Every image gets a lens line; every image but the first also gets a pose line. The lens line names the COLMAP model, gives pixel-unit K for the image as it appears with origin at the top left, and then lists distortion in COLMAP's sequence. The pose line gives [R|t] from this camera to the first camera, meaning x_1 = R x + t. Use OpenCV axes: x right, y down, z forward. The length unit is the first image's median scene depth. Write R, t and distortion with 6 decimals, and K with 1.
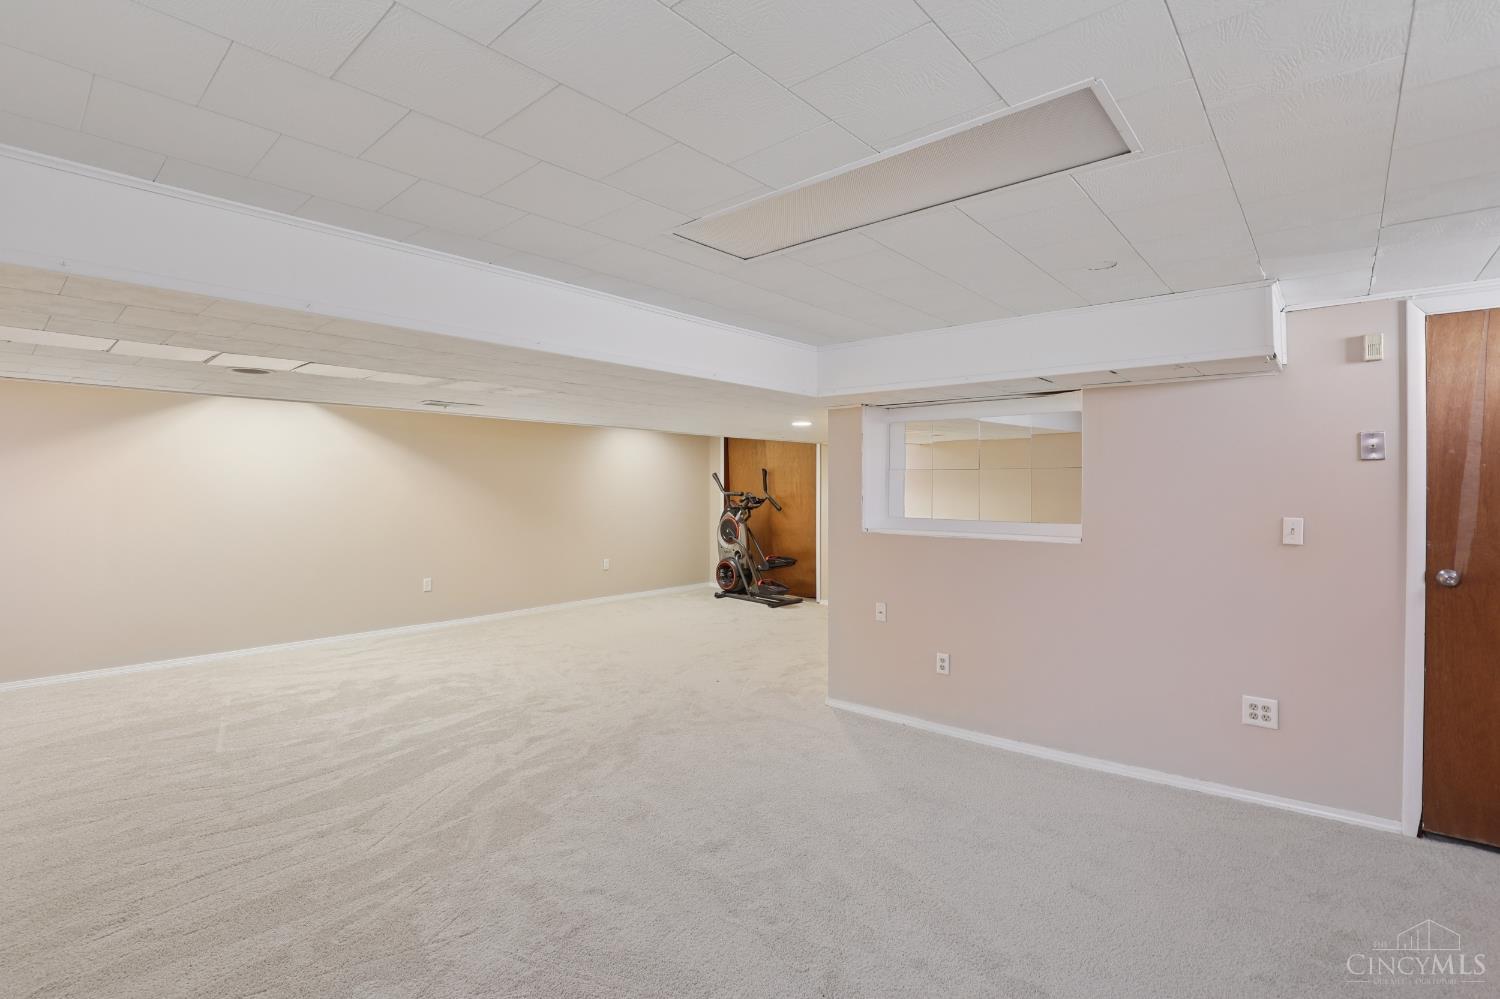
lens RADIAL K [[694.4, 0, 745.8], [0, 694.4, 495.8], [0, 0, 1]] dist [-0.032444, 0.006623]
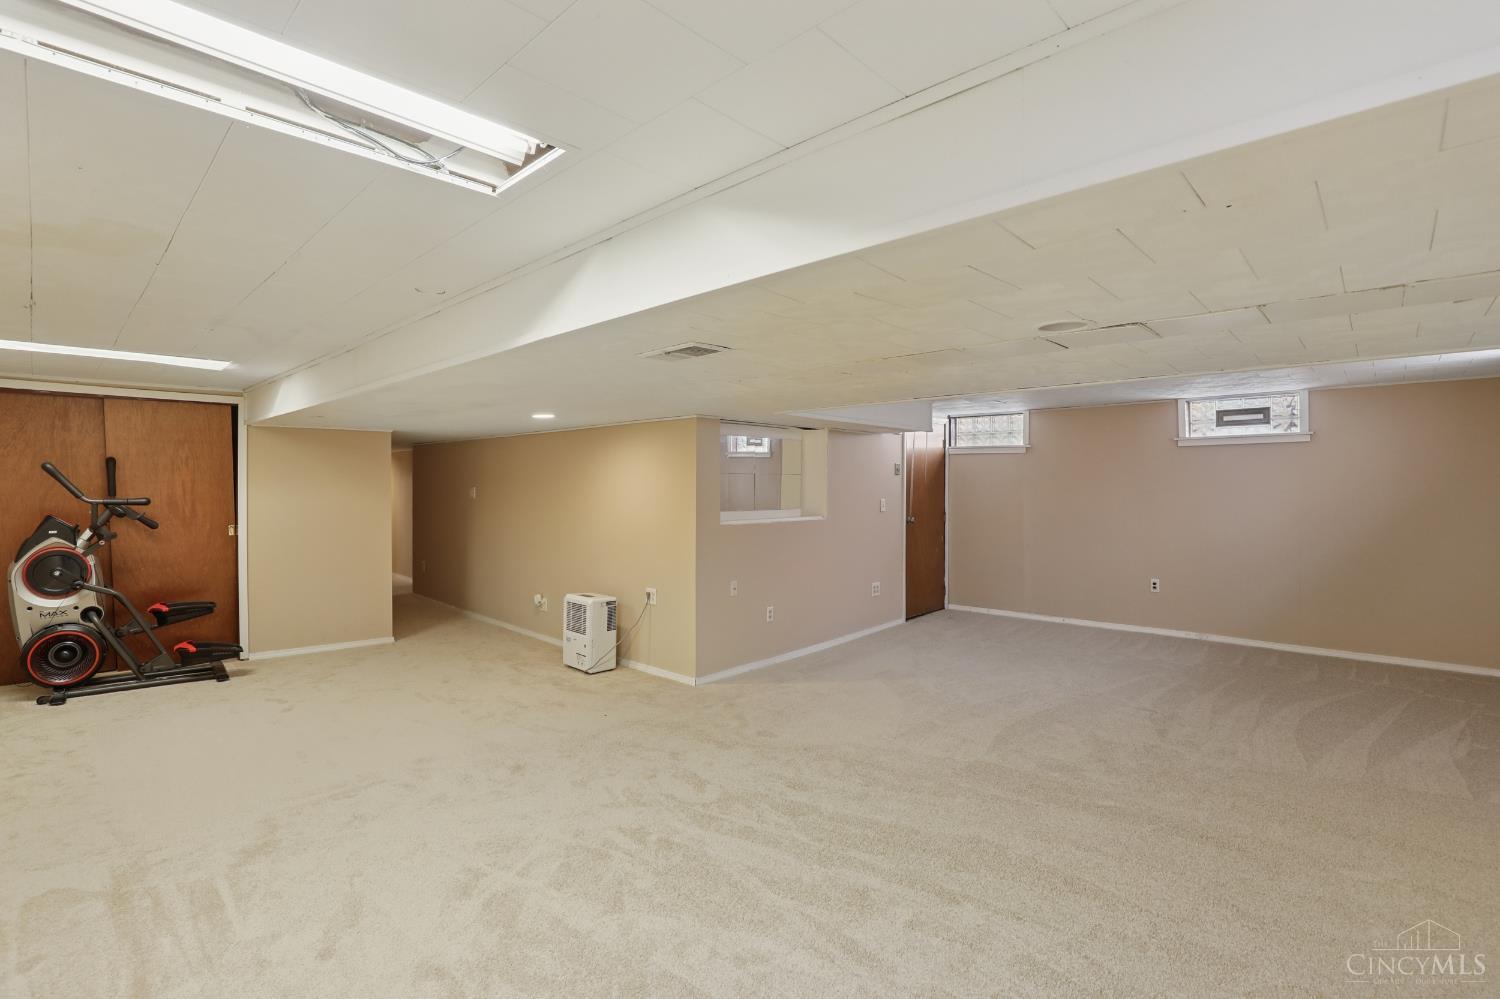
lens RADIAL K [[694.4, 0, 745.8], [0, 694.4, 495.8], [0, 0, 1]] dist [-0.032444, 0.006623]
pose [[0.028829, -0.005447, 0.999570, -1.020025], [0.018455, 0.999818, 0.004916, -0.001125], [-0.999414, 0.018305, 0.028925, 0.931364]]
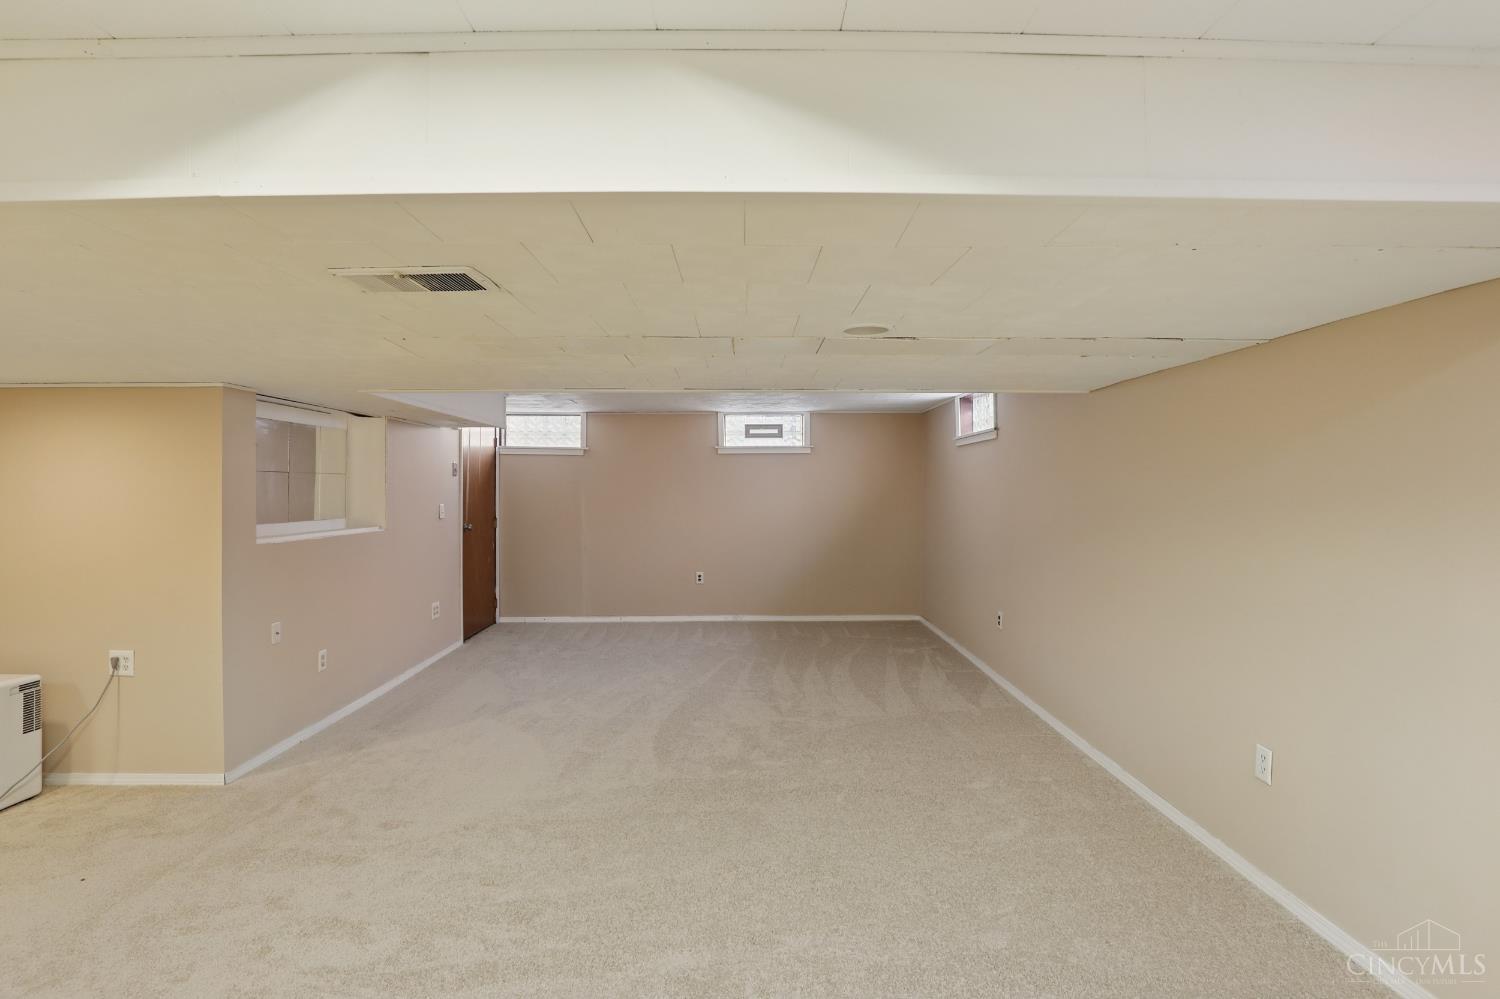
lens RADIAL K [[694.4, 0, 745.8], [0, 694.4, 495.8], [0, 0, 1]] dist [-0.032444, 0.006623]
pose [[-0.671900, 0.002368, 0.740638, -0.831429], [0.020708, 0.999664, 0.015589, -0.004965], [-0.740353, 0.025812, -0.671723, 1.125031]]
